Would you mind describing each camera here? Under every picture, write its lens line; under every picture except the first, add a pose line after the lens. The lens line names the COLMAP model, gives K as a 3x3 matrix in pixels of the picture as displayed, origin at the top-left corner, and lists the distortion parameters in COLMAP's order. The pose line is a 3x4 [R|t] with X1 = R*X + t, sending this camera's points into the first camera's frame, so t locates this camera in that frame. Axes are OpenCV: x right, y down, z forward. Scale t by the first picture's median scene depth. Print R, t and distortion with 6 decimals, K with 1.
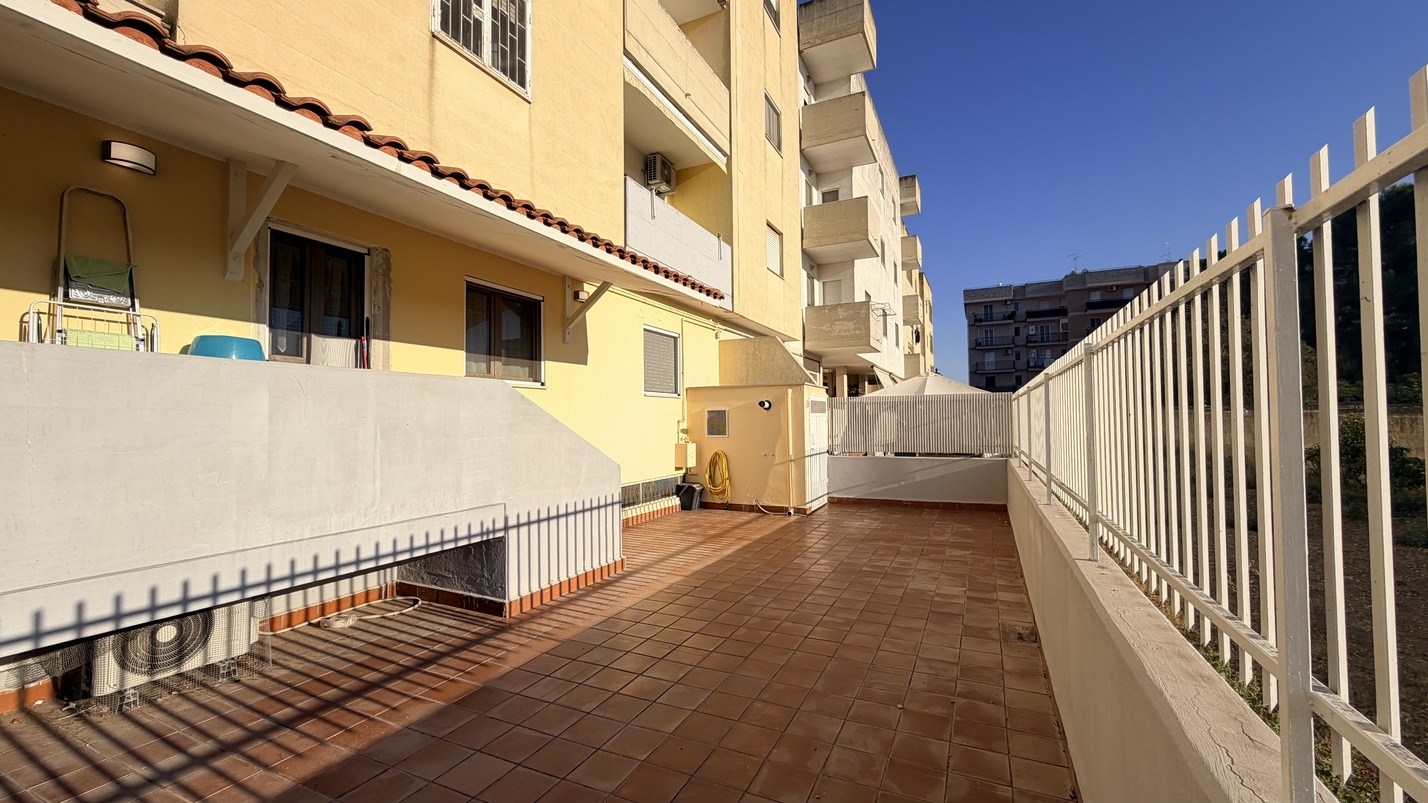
lens RADIAL K [[569.7, 0, 710.2], [0, 569.7, 401.0], [0, 0, 1]] dist [0.000706, -0.000286]
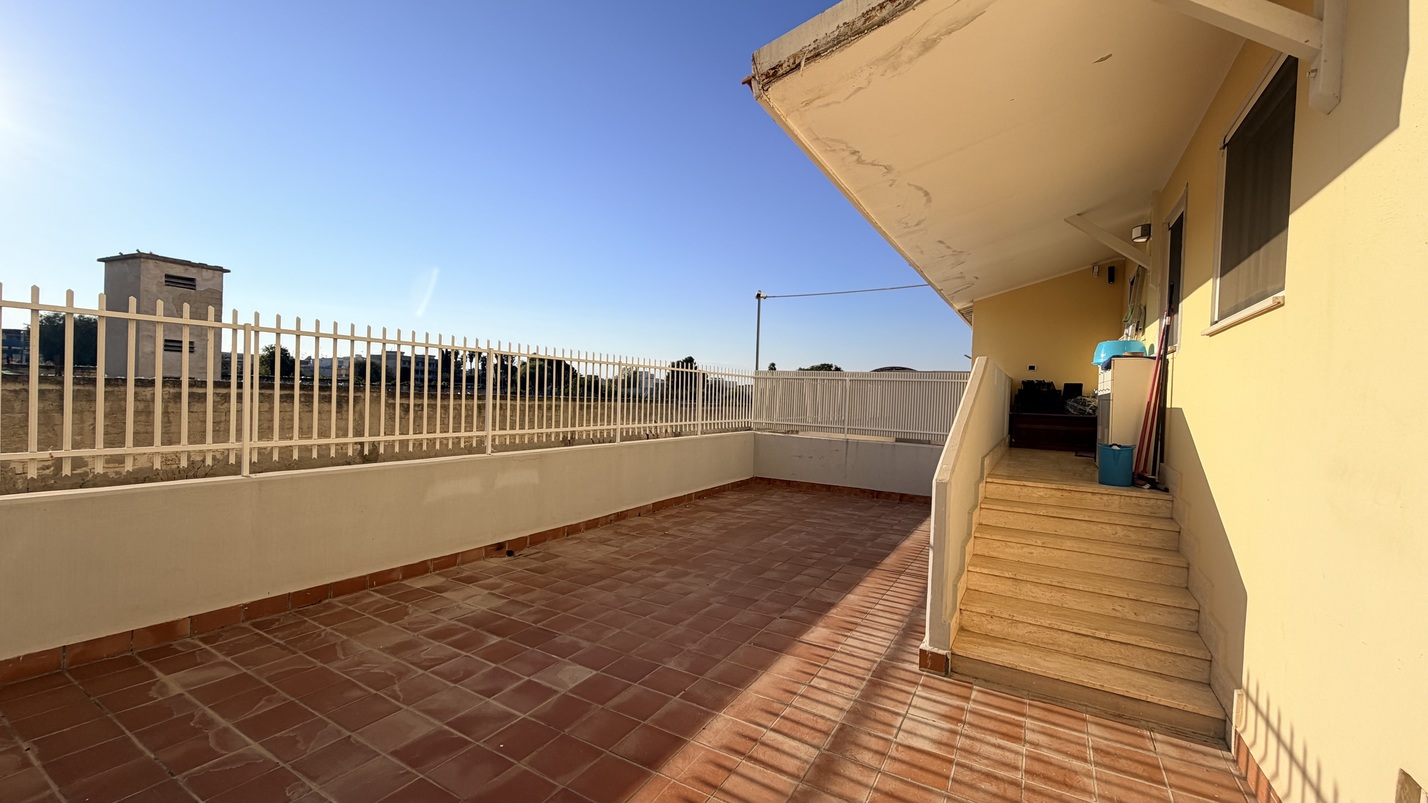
lens RADIAL K [[569.7, 0, 710.2], [0, 569.7, 401.0], [0, 0, 1]] dist [0.000706, -0.000286]
pose [[-0.996114, -0.022873, 0.085046, 0.008923], [-0.025069, 0.999377, -0.024840, 0.059551], [-0.084425, -0.026875, -0.996067, 1.589392]]
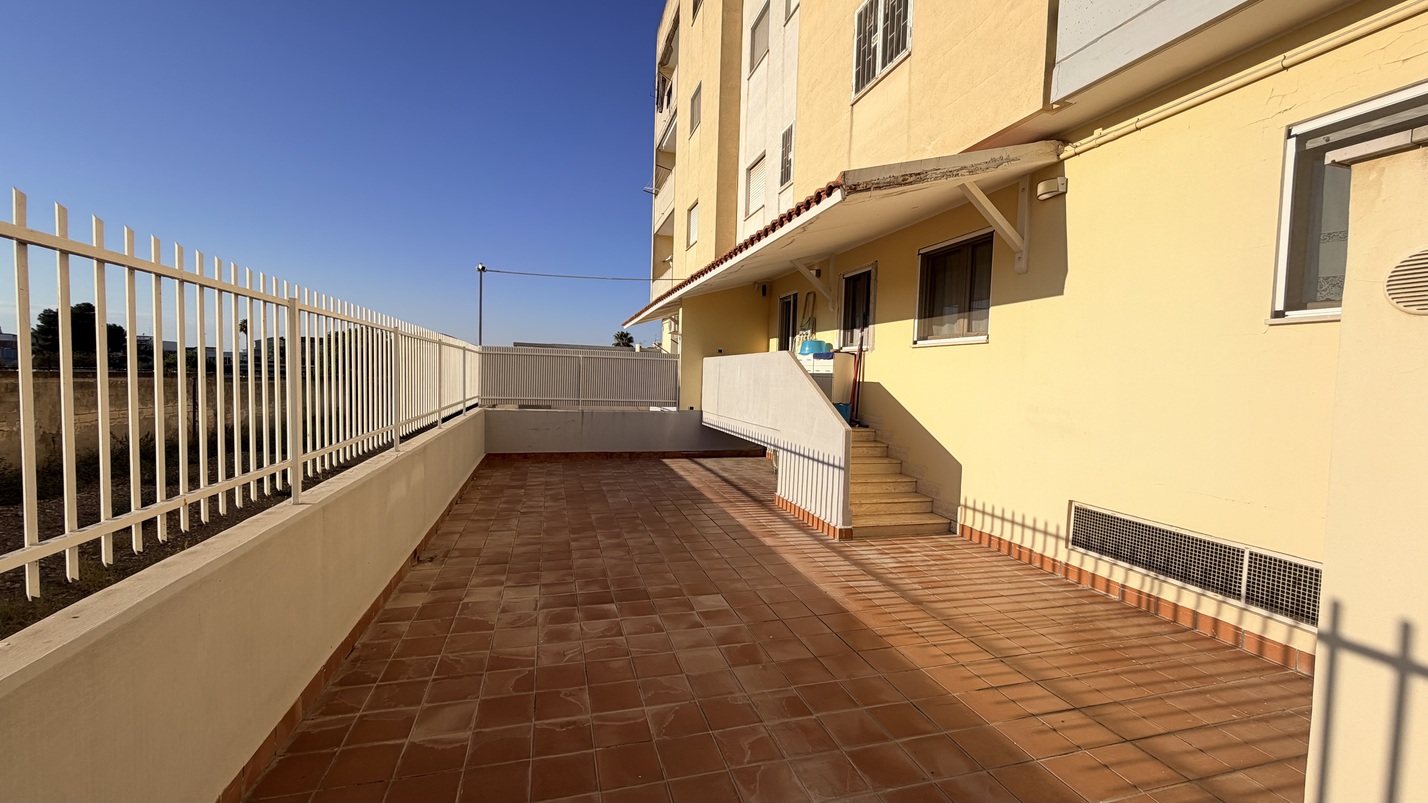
lens RADIAL K [[569.7, 0, 710.2], [0, 569.7, 401.0], [0, 0, 1]] dist [0.000706, -0.000286]
pose [[-0.749533, 0.019298, -0.661685, 0.621140], [0.004023, 0.999689, 0.024598, 0.045689], [0.661955, 0.015775, -0.749378, 1.577021]]
